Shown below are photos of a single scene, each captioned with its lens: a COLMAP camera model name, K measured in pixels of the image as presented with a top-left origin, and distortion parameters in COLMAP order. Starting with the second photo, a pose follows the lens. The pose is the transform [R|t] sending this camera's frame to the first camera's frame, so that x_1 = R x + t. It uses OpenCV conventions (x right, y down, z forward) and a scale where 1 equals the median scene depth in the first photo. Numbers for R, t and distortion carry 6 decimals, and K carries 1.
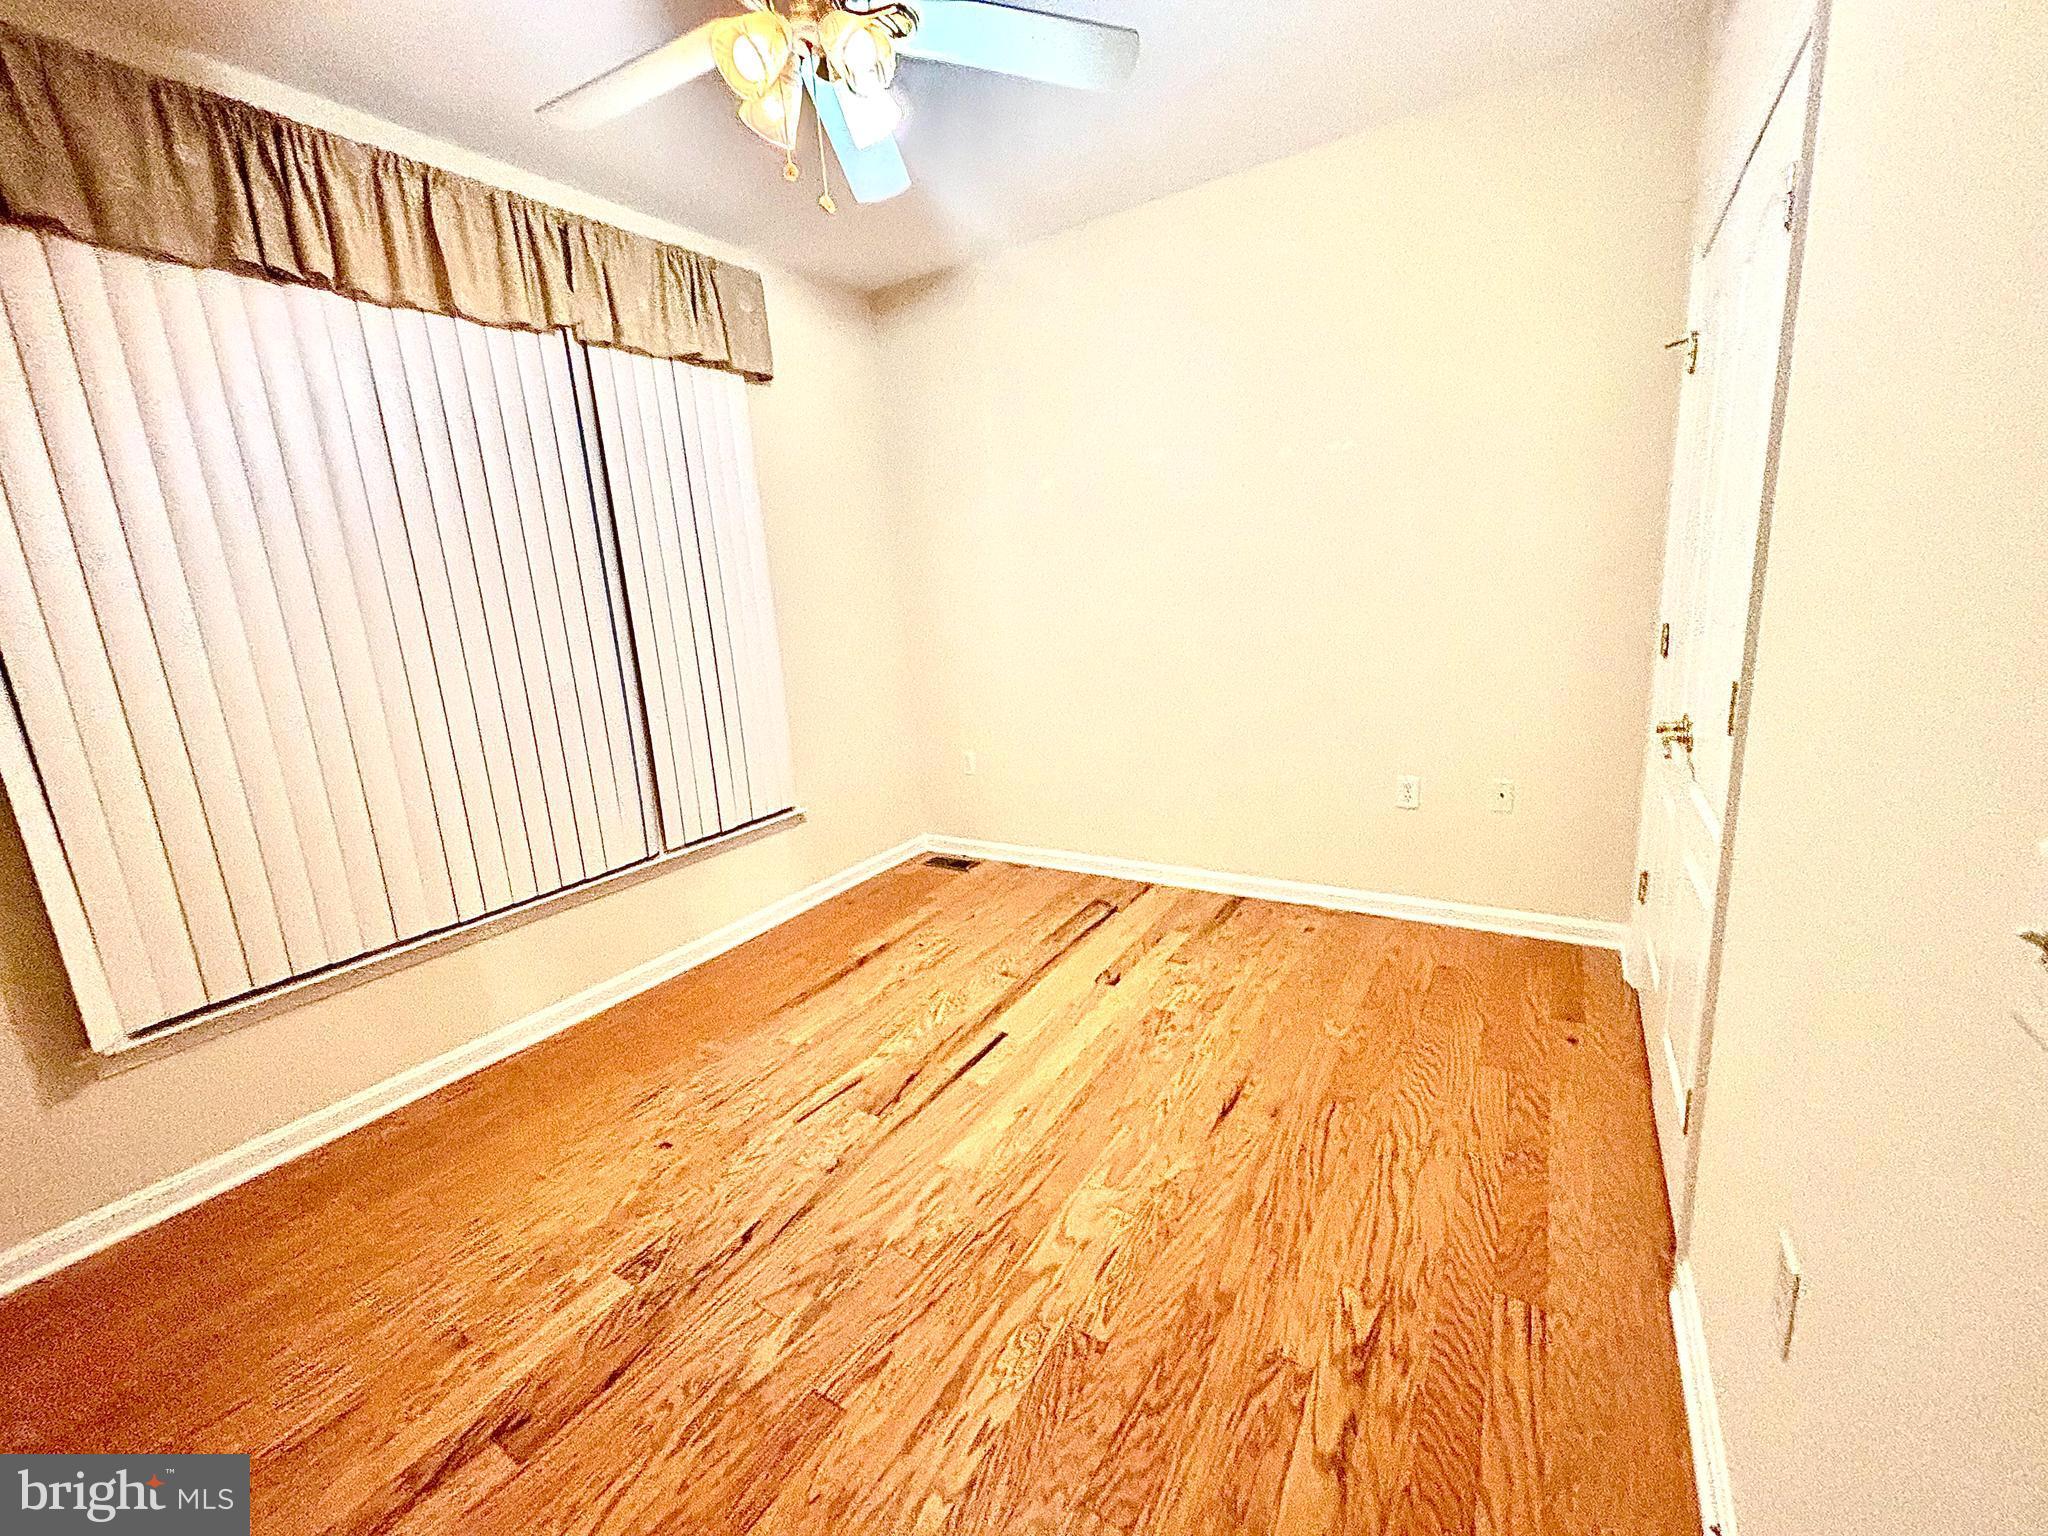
lens RADIAL K [[831.8, 0, 1022.1], [0, 831.8, 763.3], [0, 0, 1]] dist [-0.000054, -0.000075]
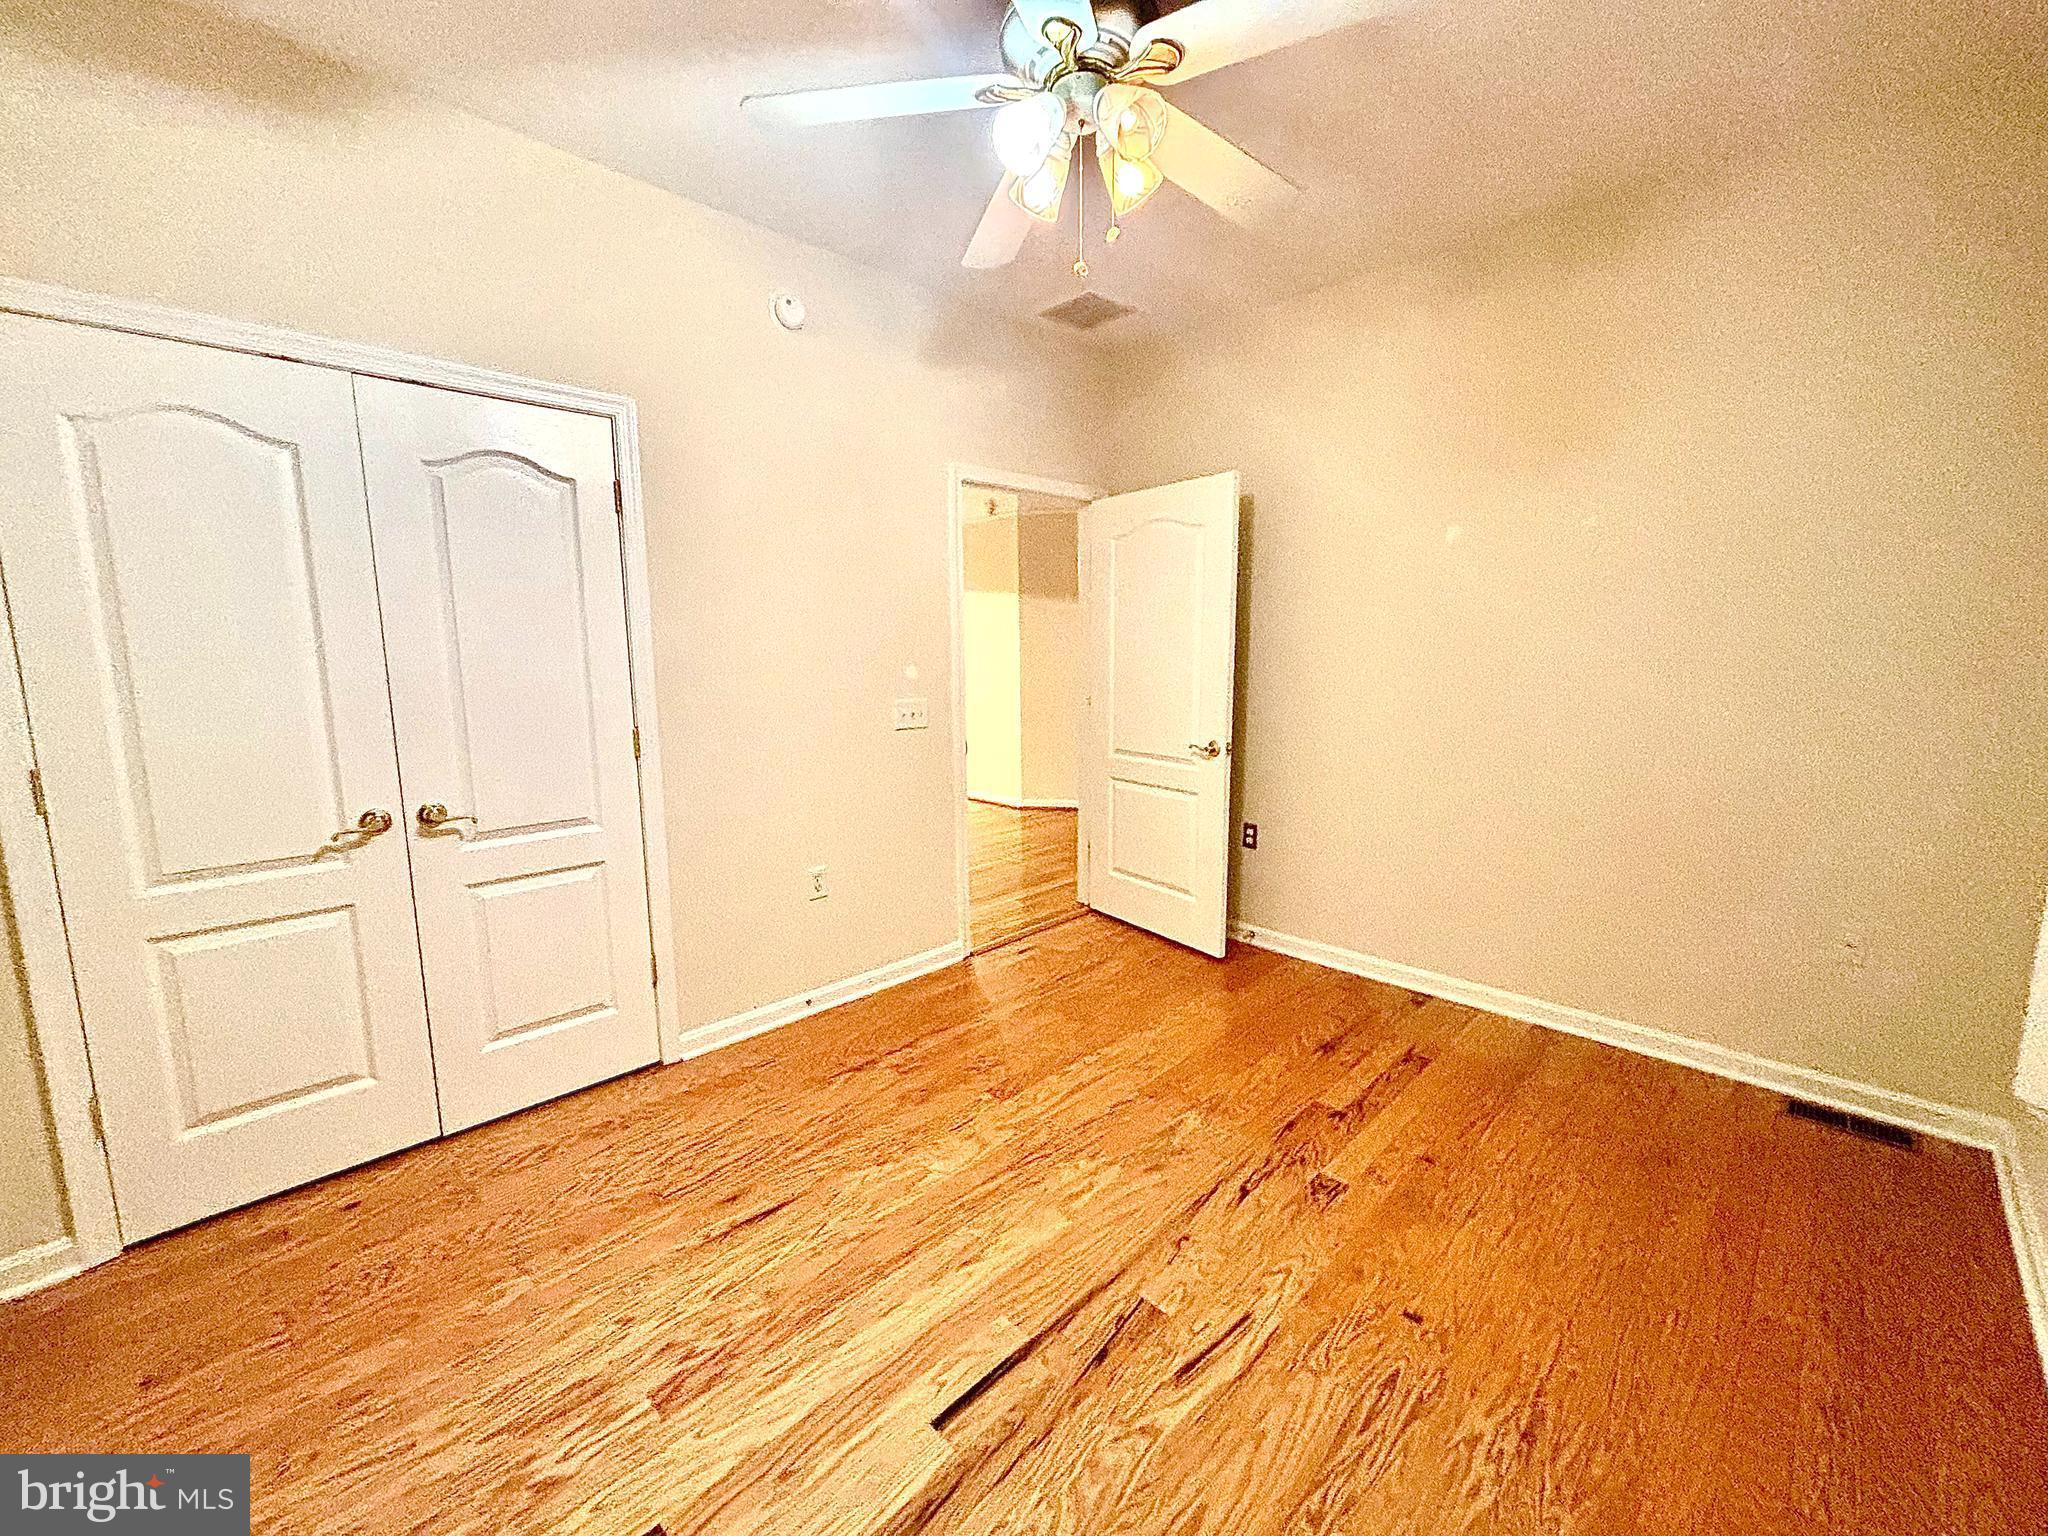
lens RADIAL K [[831.8, 0, 1023.0], [0, 831.8, 764.4], [0, 0, 1]] dist [-0.000054, -0.000075]
pose [[-0.972209, 0.043692, 0.230003, -0.310857], [0.120333, 0.935984, 0.330839, -0.380319], [-0.200824, 0.349321, -0.915229, 1.822312]]
